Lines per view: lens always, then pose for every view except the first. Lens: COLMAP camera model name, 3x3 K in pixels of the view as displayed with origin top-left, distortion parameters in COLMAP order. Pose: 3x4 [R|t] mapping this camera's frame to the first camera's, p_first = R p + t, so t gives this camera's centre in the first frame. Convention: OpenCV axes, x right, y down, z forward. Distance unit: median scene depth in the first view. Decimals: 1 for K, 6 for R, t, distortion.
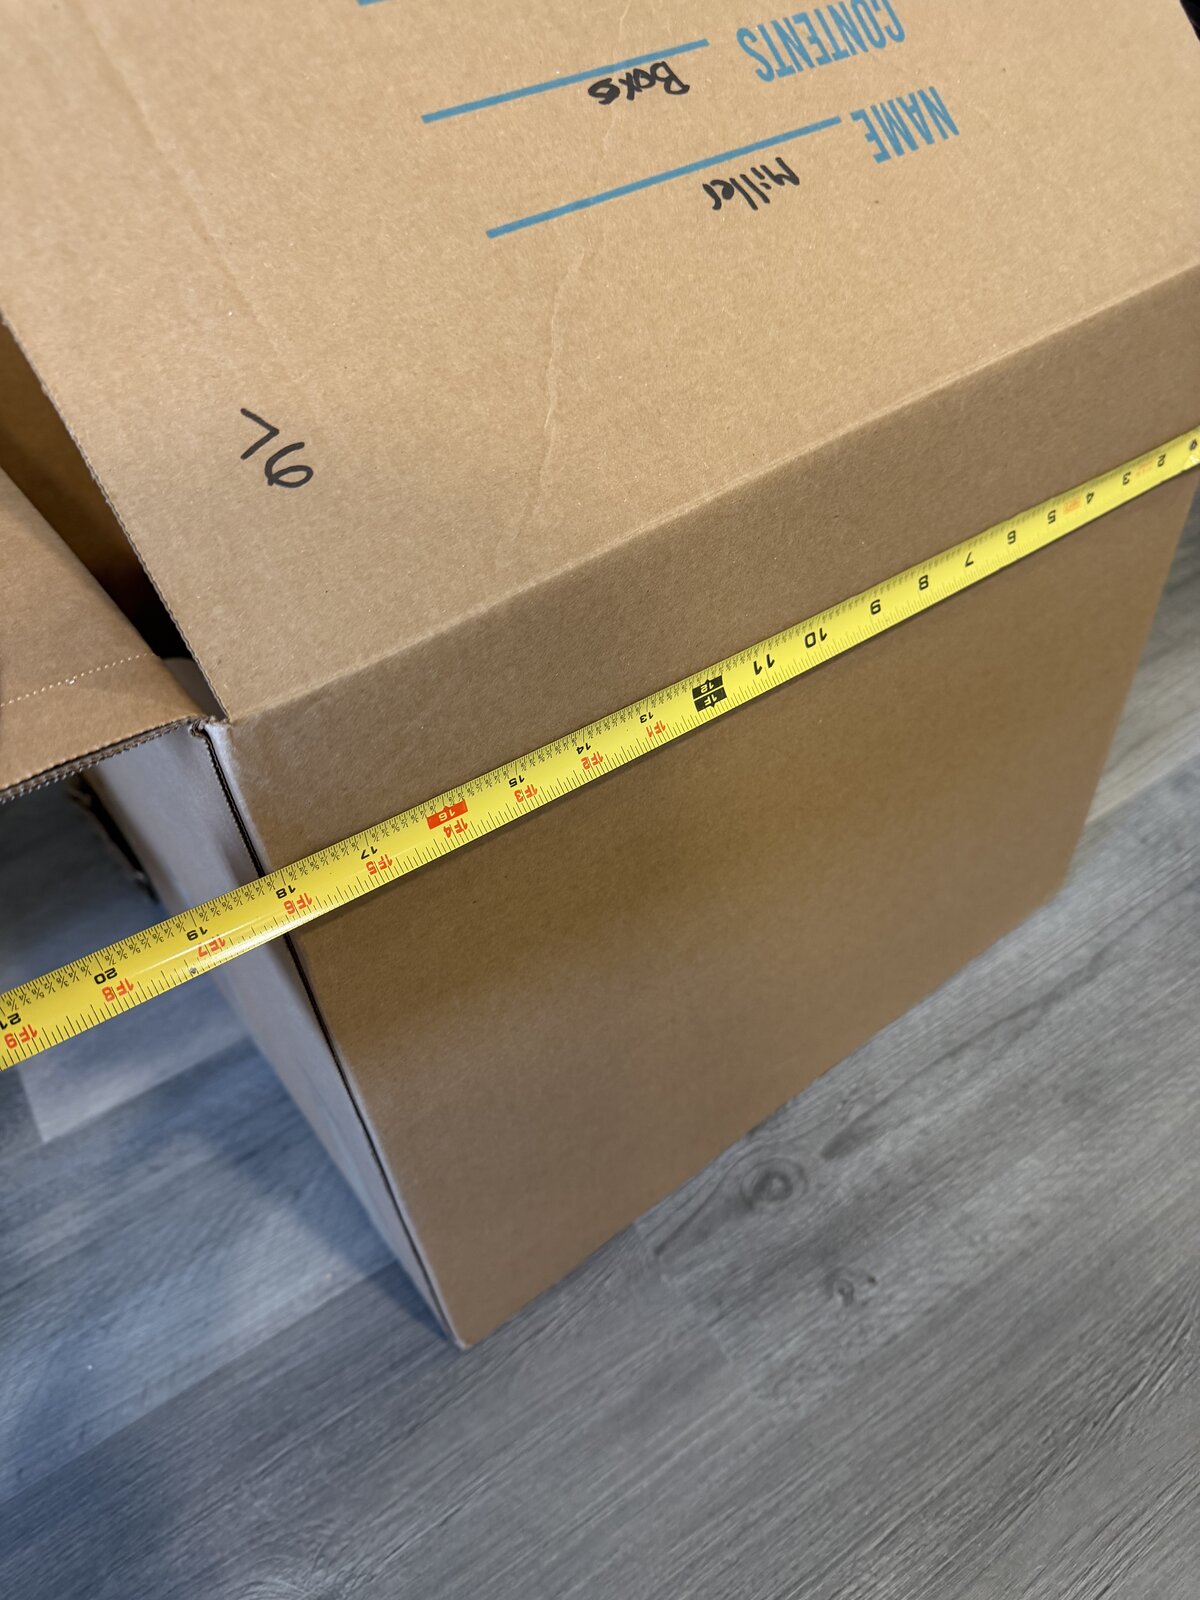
lens RADIAL K [[1123.1, 0, 600.5], [0, 1123.1, 833.3], [0, 0, 1]] dist [-0.005530, -0.041310]
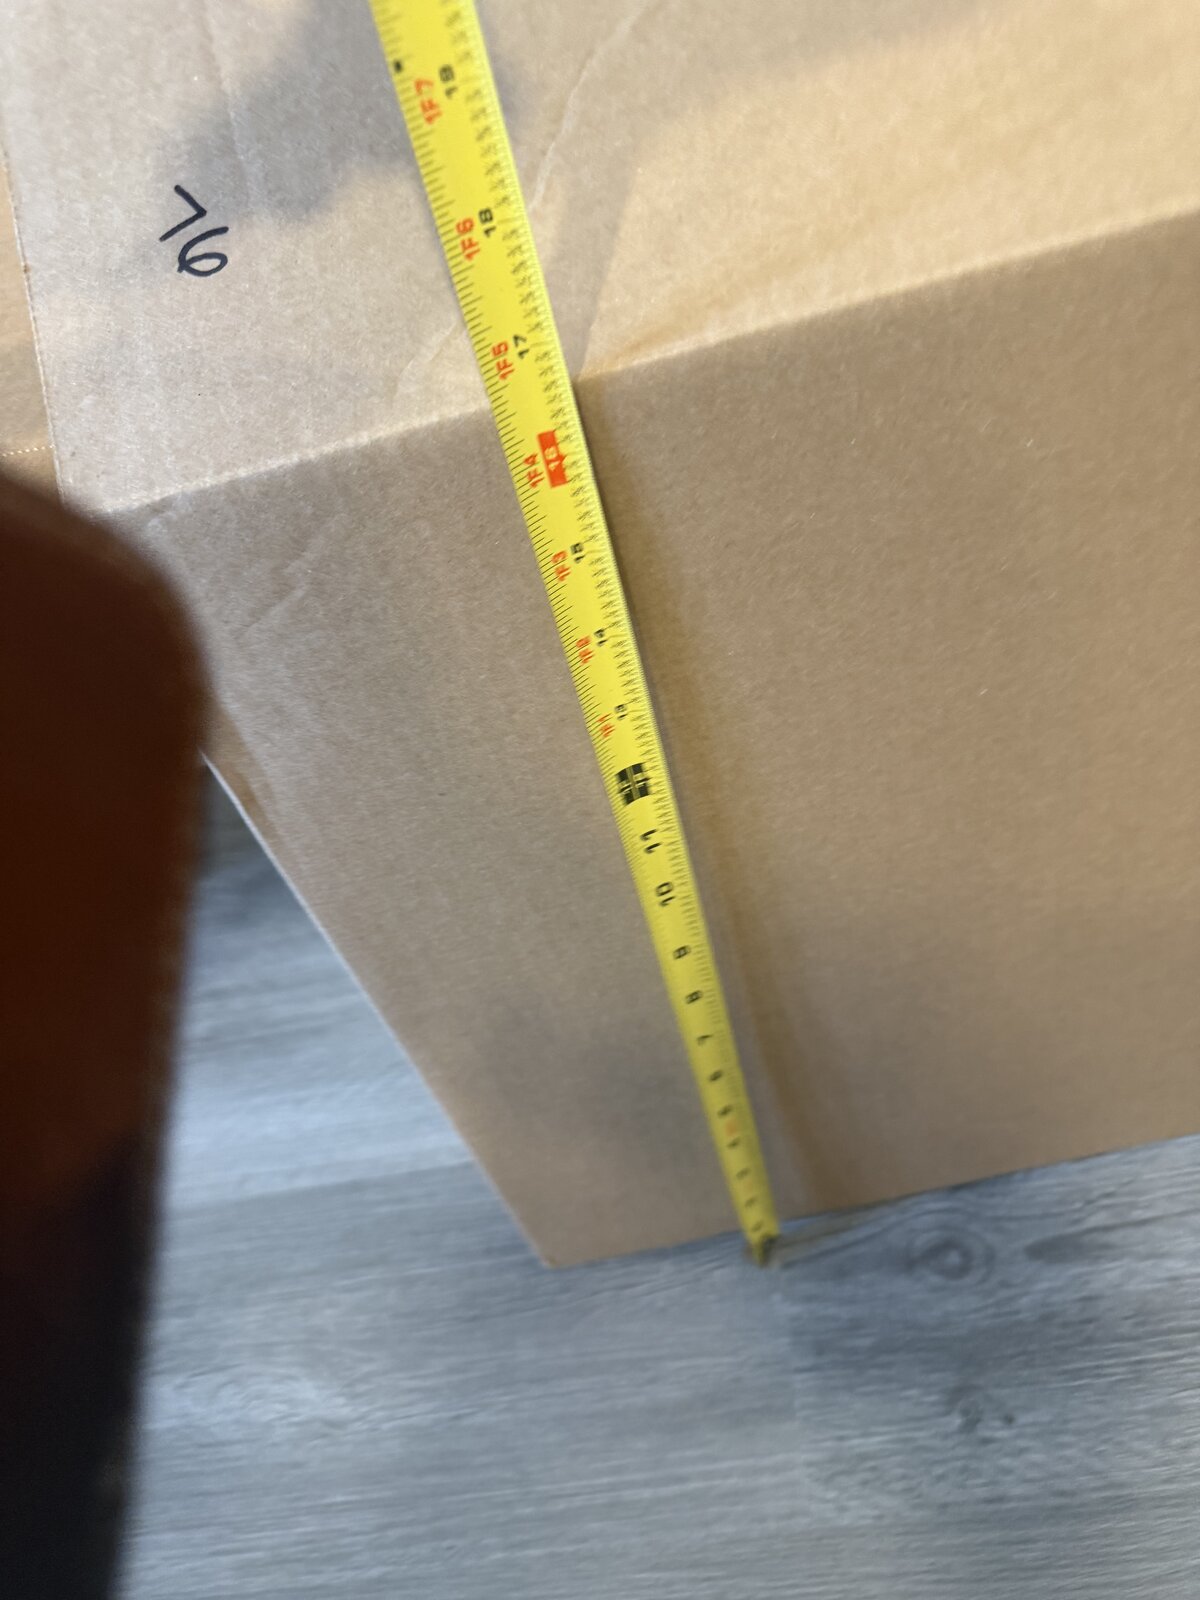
lens RADIAL K [[1110.8, 0, 602.4], [0, 1110.8, 807.4], [0, 0, 1]] dist [-0.063050, 0.038203]
pose [[0.849277, 0.269468, -0.453999, 0.245012], [-0.246411, 0.962841, 0.110537, -0.035876], [0.466915, 0.017994, 0.884119, 0.185453]]
